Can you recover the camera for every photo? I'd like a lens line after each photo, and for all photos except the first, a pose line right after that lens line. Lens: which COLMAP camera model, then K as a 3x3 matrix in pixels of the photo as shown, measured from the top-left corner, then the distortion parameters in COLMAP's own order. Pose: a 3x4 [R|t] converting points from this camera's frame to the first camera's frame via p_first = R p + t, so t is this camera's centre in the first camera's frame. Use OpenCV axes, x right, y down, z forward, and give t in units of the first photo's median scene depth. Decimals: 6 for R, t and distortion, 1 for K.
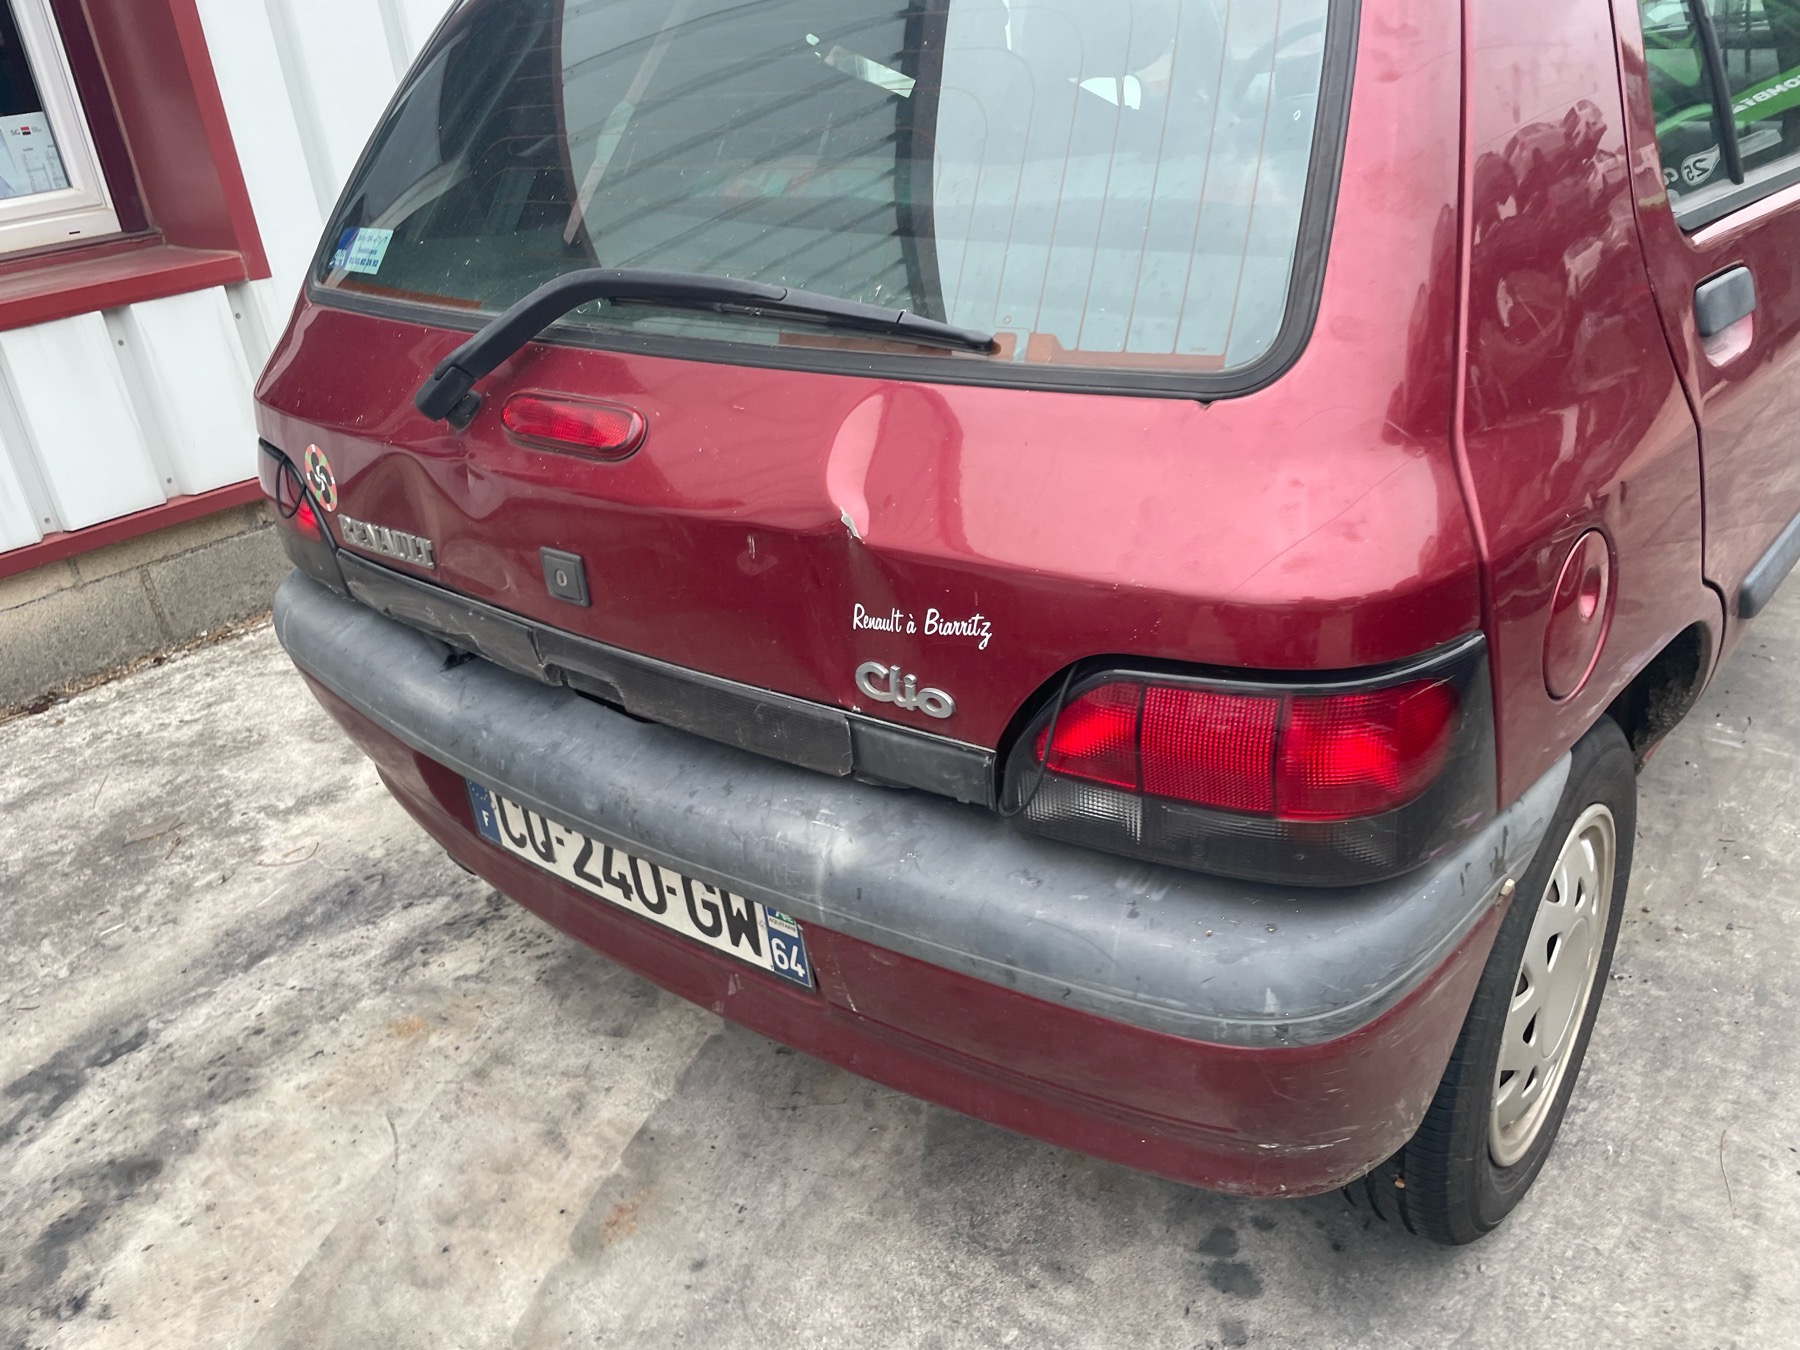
lens RADIAL K [[1376.7, 0, 899.4], [0, 1376.7, 689.7], [0, 0, 1]] dist [0.079919, -0.103247]
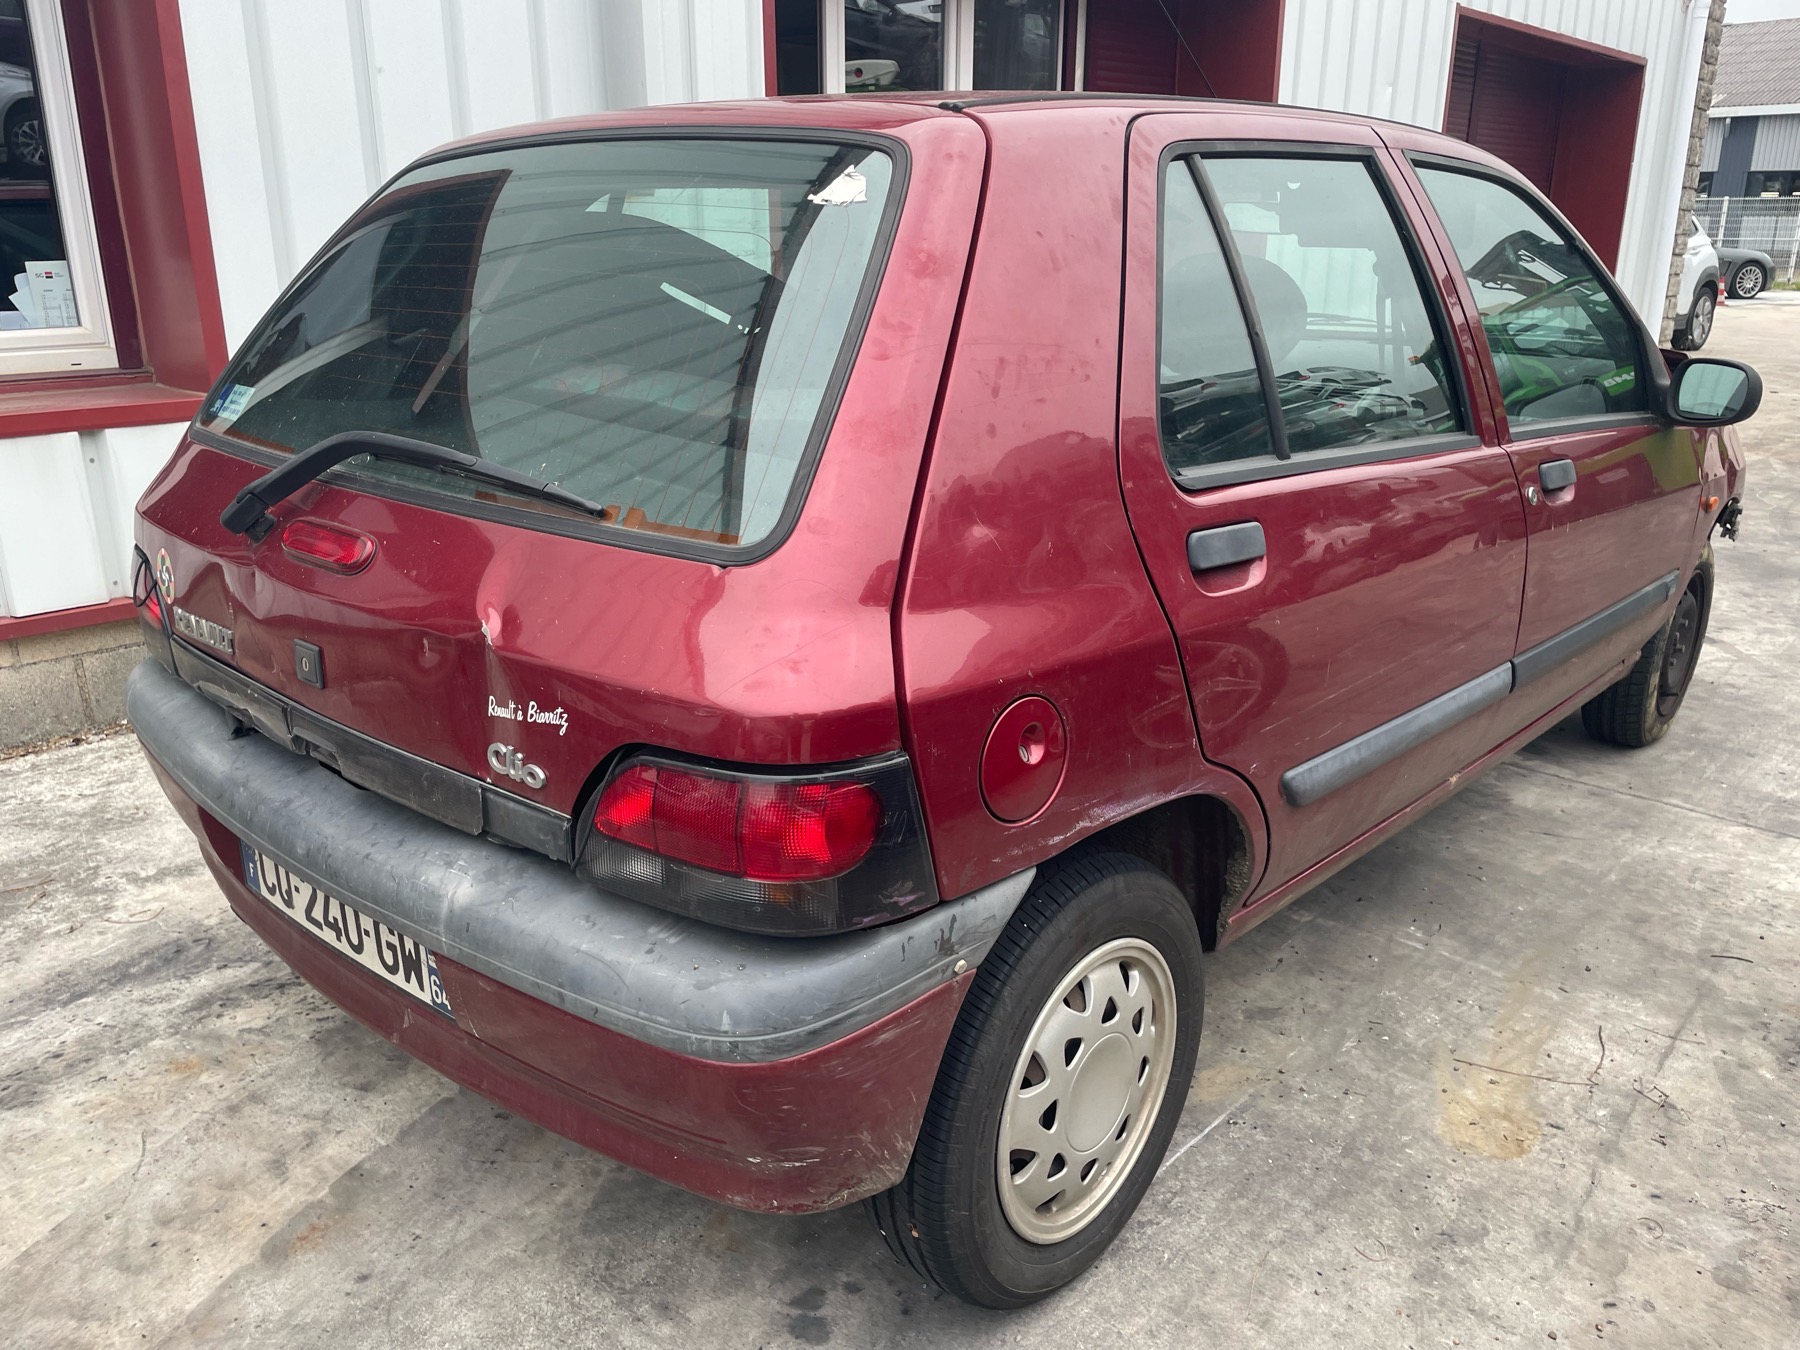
lens RADIAL K [[1376.7, 0, 899.4], [0, 1376.7, 689.7], [0, 0, 1]] dist [0.079919, -0.103247]
pose [[0.994601, 0.102773, -0.014360, 0.254220], [-0.103771, 0.984873, -0.138771, 0.049798], [-0.000119, 0.139511, 0.990220, -0.198716]]
